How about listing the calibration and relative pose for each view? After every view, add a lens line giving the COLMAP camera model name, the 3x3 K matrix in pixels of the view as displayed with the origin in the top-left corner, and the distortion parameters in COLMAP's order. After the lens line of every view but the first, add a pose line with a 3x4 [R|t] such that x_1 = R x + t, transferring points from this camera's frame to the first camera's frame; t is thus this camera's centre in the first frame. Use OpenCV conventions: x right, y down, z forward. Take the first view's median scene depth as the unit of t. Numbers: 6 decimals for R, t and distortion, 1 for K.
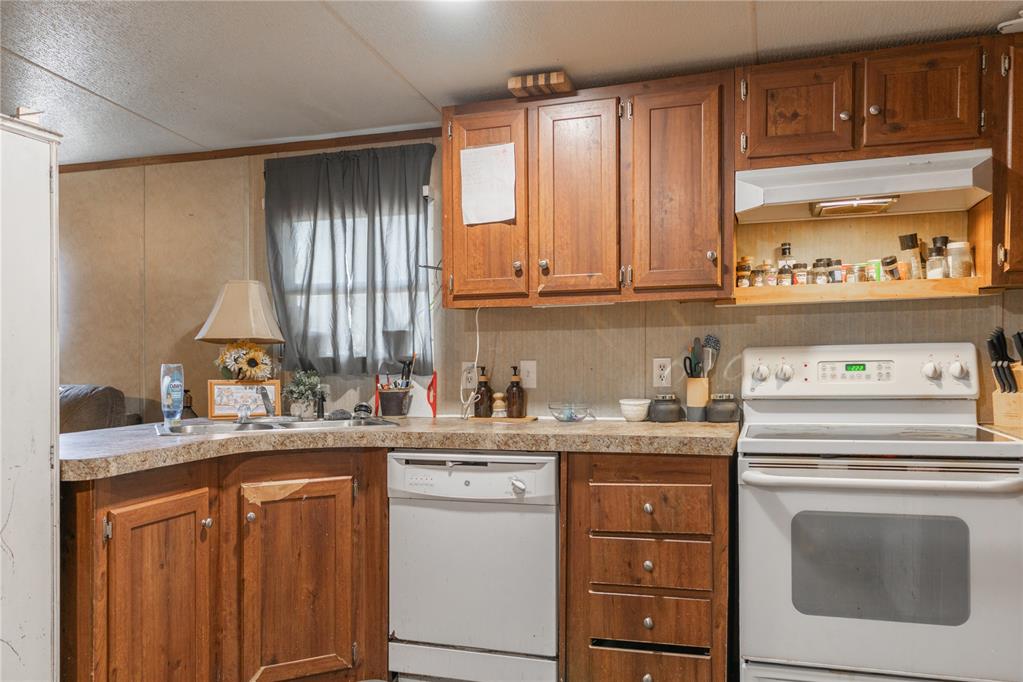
lens RADIAL K [[785.0, 0, 512.0], [0, 785.0, 354.8], [0, 0, 1]] dist [0.005189, 0.004816]
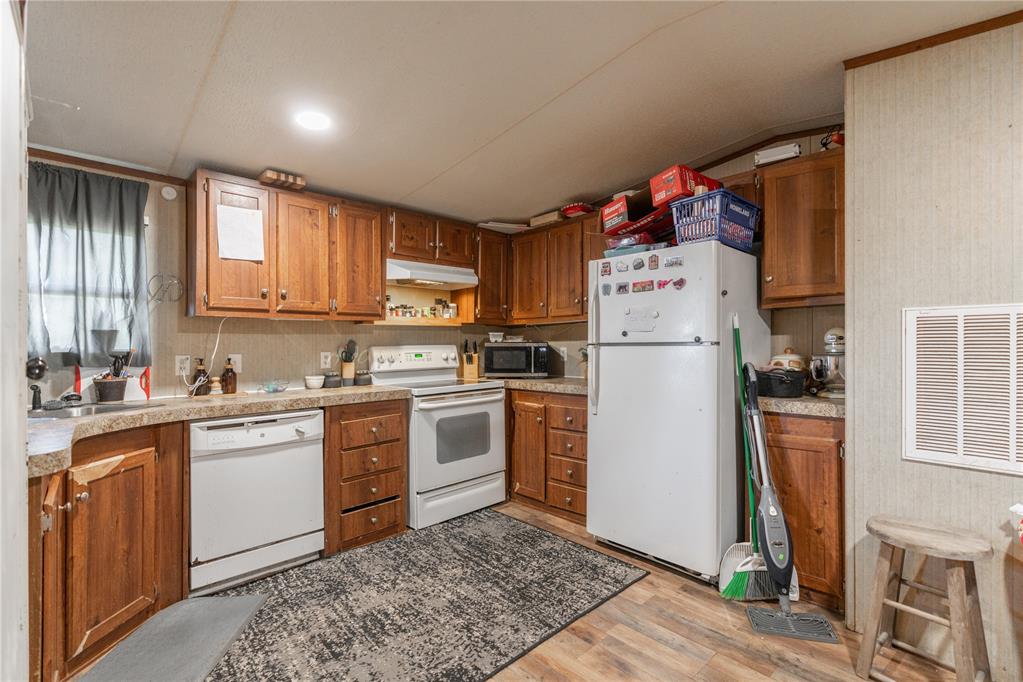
lens RADIAL K [[465.2, 0, 513.2], [0, 465.2, 348.3], [0, 0, 1]] dist [-0.002490, 0.000354]
pose [[0.467502, 0.004748, 0.883979, -0.592784], [0.005047, 0.999955, -0.008041, 0.007110], [-0.883977, 0.008221, 0.467457, 0.156680]]
